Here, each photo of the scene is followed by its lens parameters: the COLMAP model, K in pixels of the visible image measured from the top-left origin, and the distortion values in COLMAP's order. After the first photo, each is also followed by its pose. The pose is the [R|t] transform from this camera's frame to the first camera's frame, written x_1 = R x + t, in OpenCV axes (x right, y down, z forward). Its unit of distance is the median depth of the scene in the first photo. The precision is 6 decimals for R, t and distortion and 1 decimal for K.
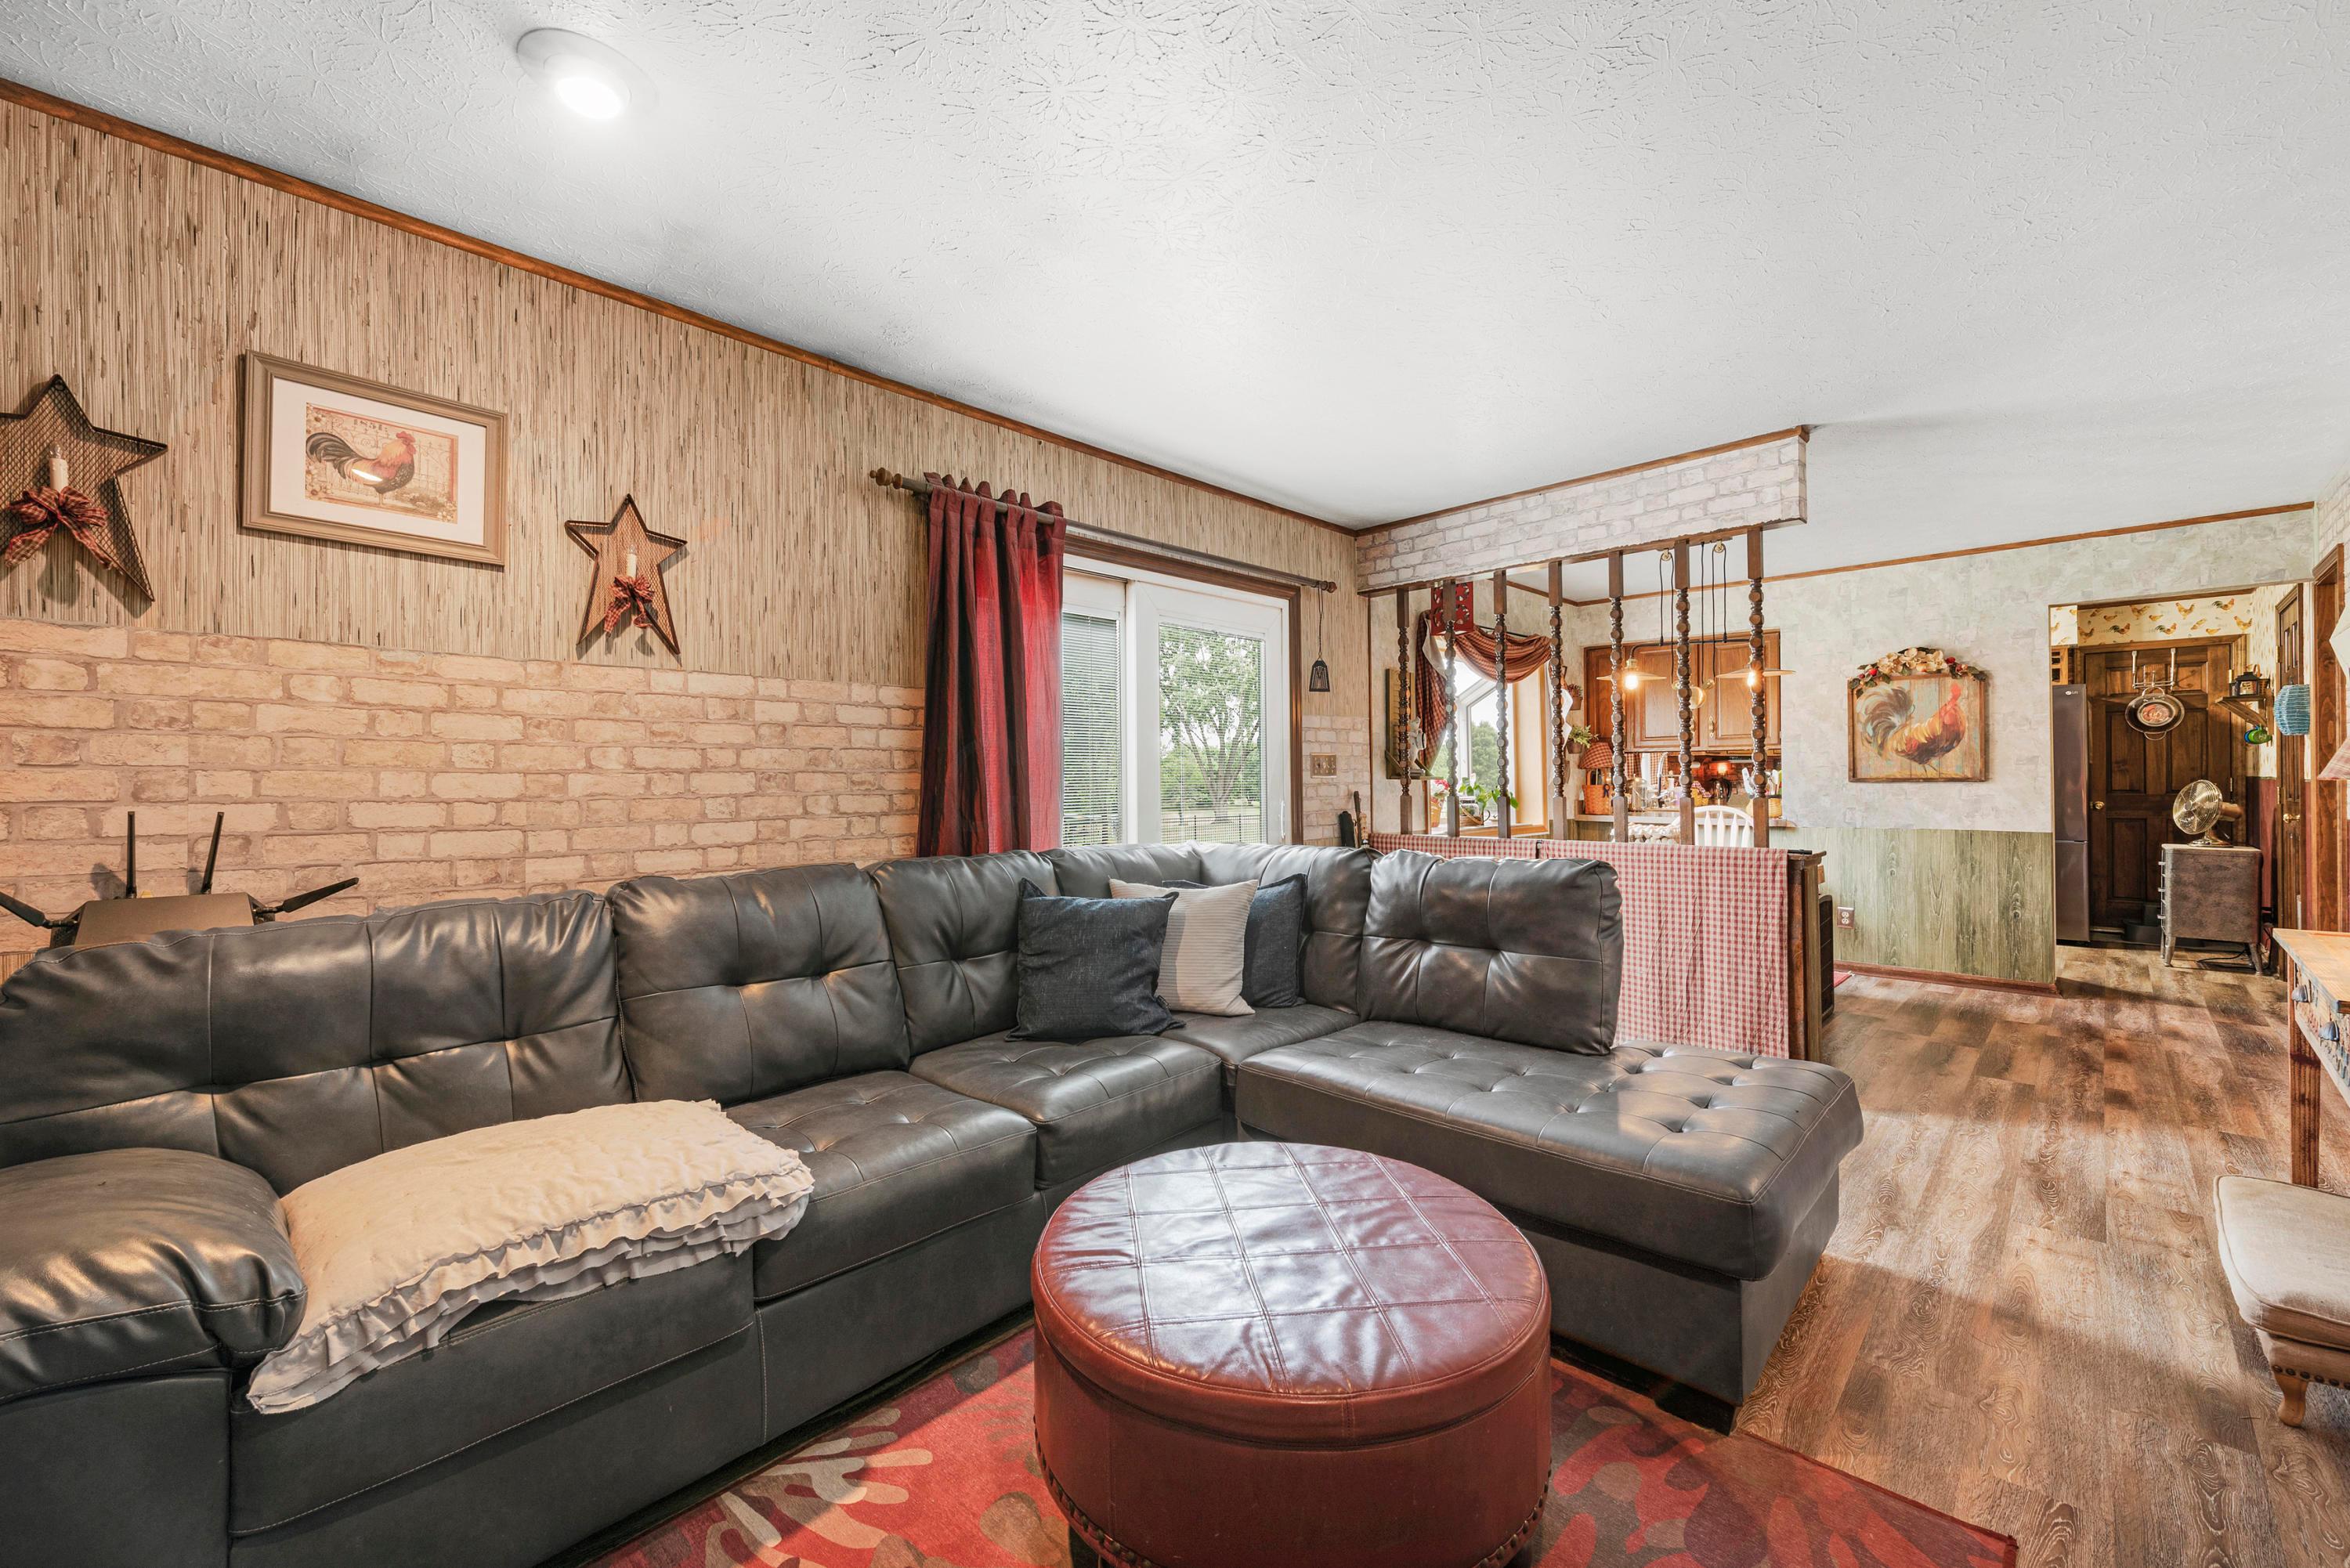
lens RADIAL K [[931.8, 0, 1166.1], [0, 931.8, 783.4], [0, 0, 1]] dist [0.001770, -0.000335]
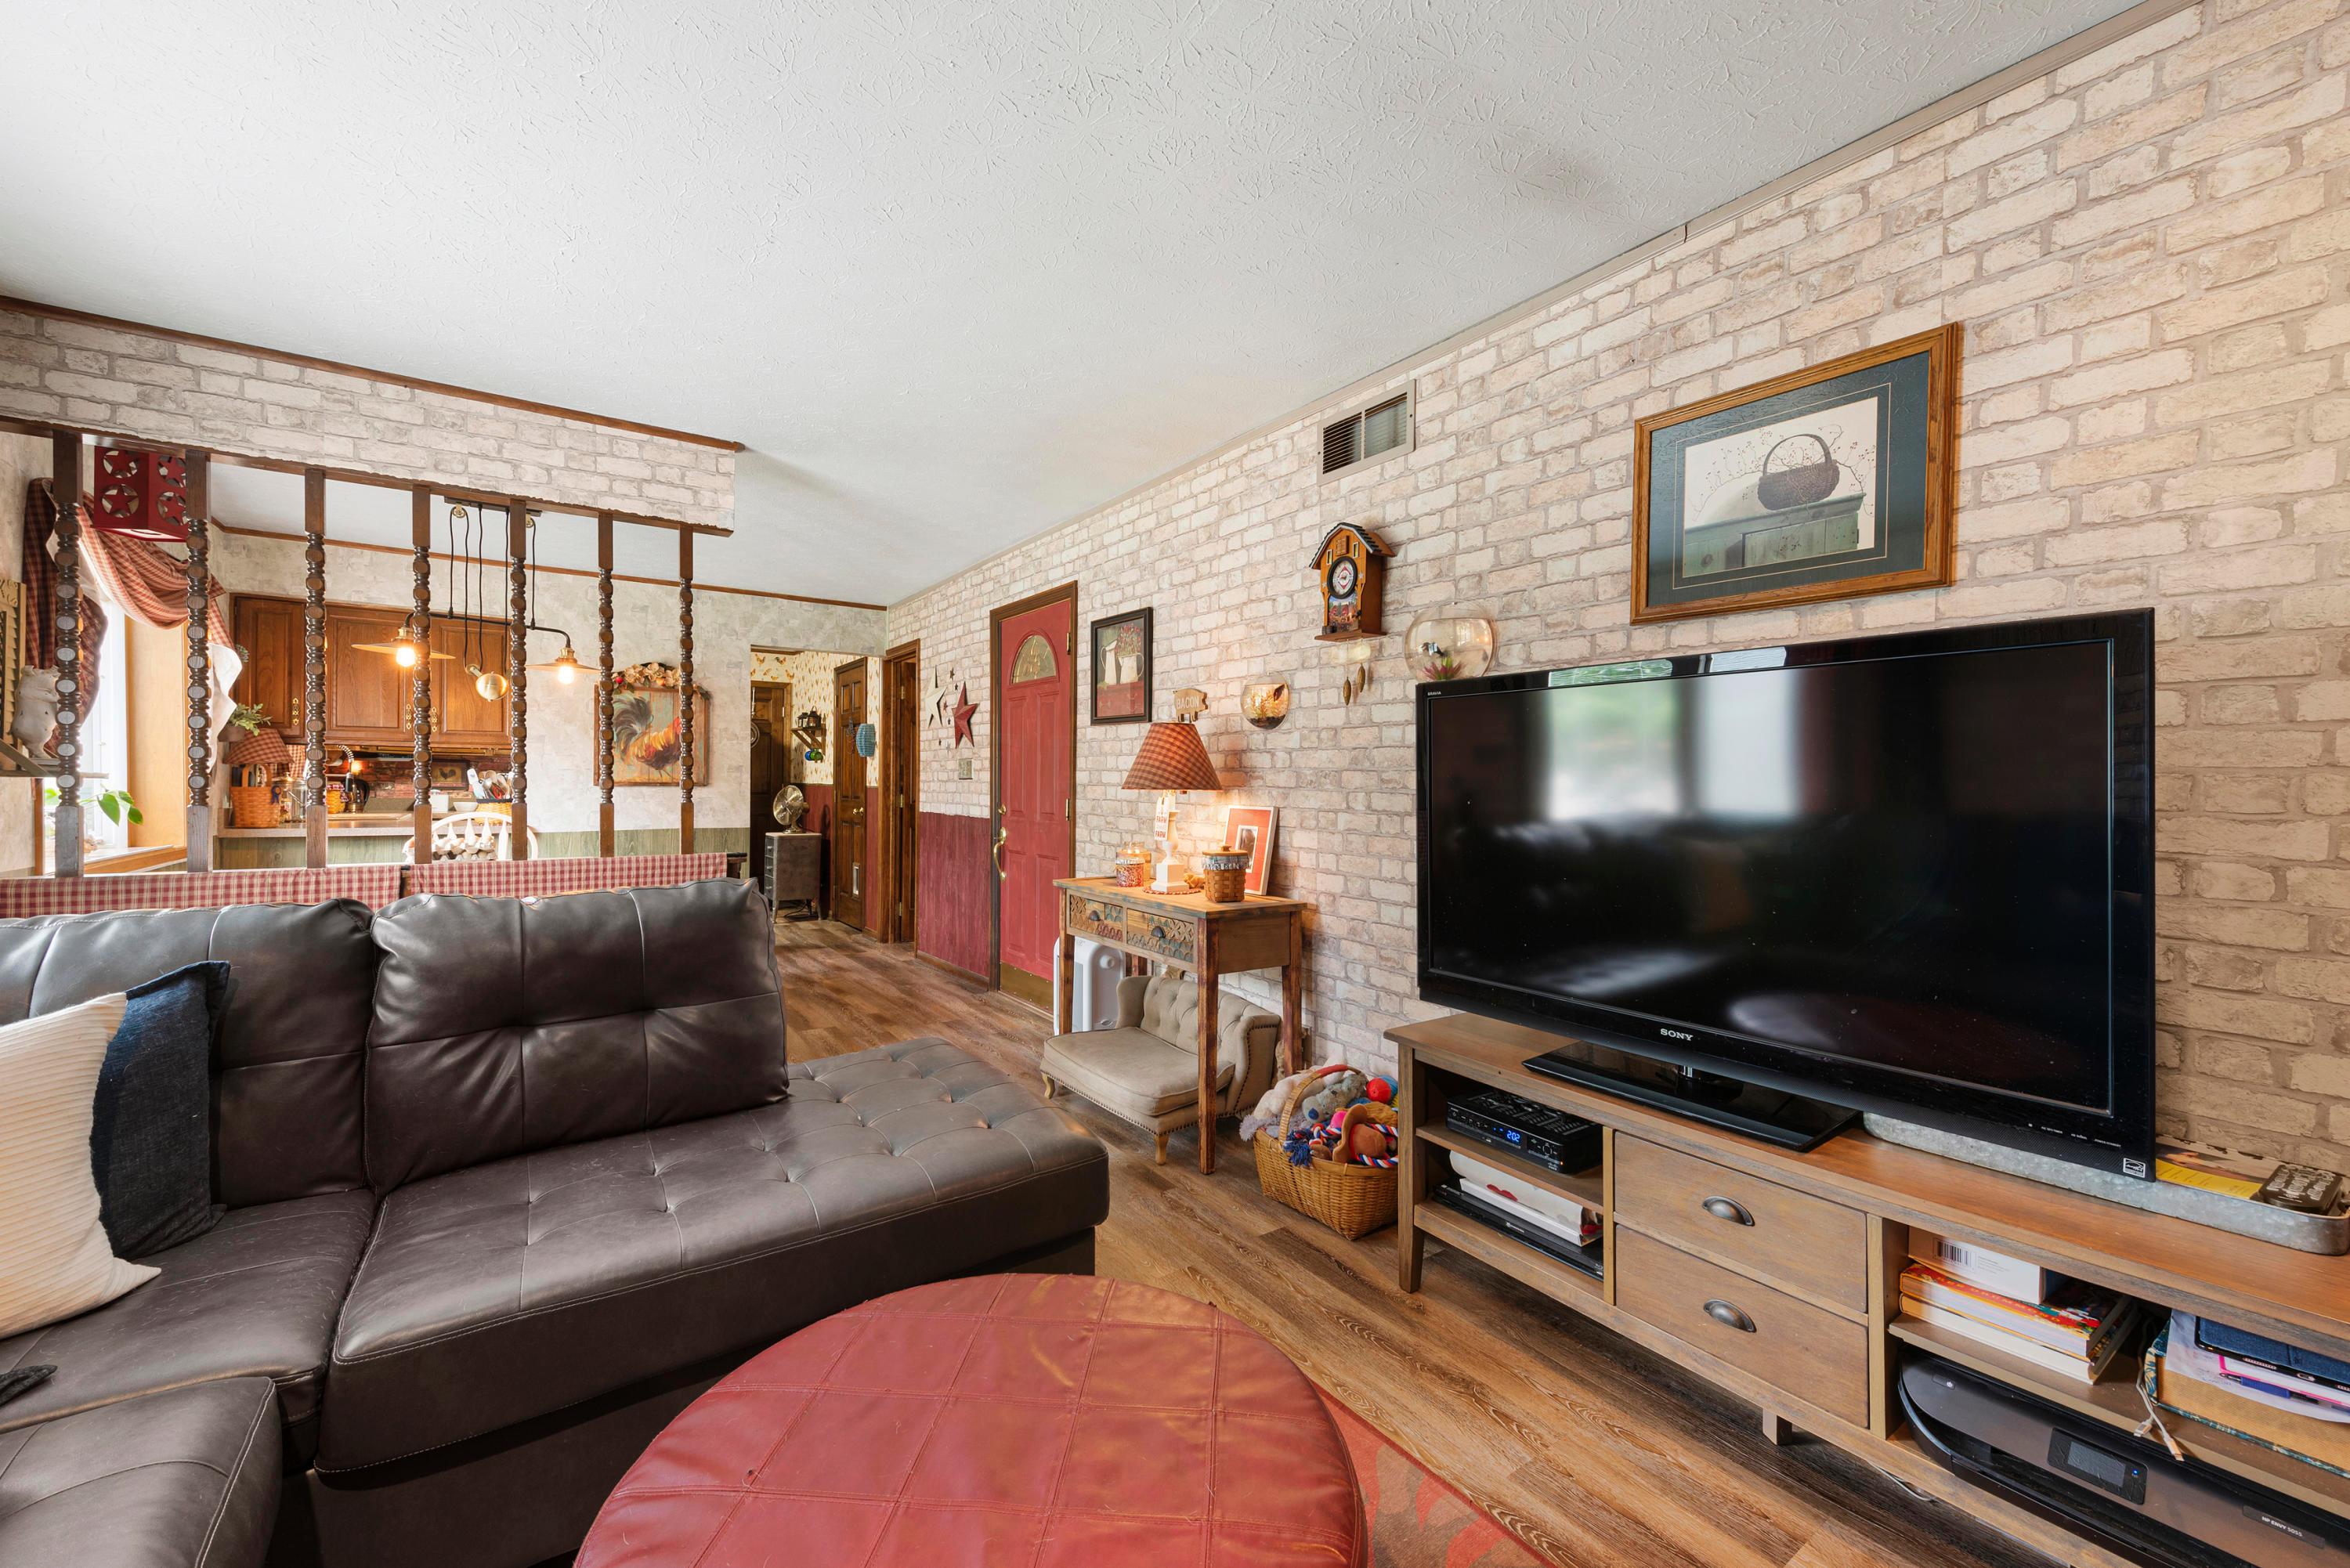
lens RADIAL K [[918.4, 0, 1172.5], [0, 918.4, 777.2], [0, 0, 1]] dist [0.008044, -0.000250]
pose [[0.172162, 0.015094, 0.984953, -0.147252], [-0.007548, 0.999873, -0.014003, -0.001157], [-0.985040, -0.005024, 0.172254, 0.214647]]
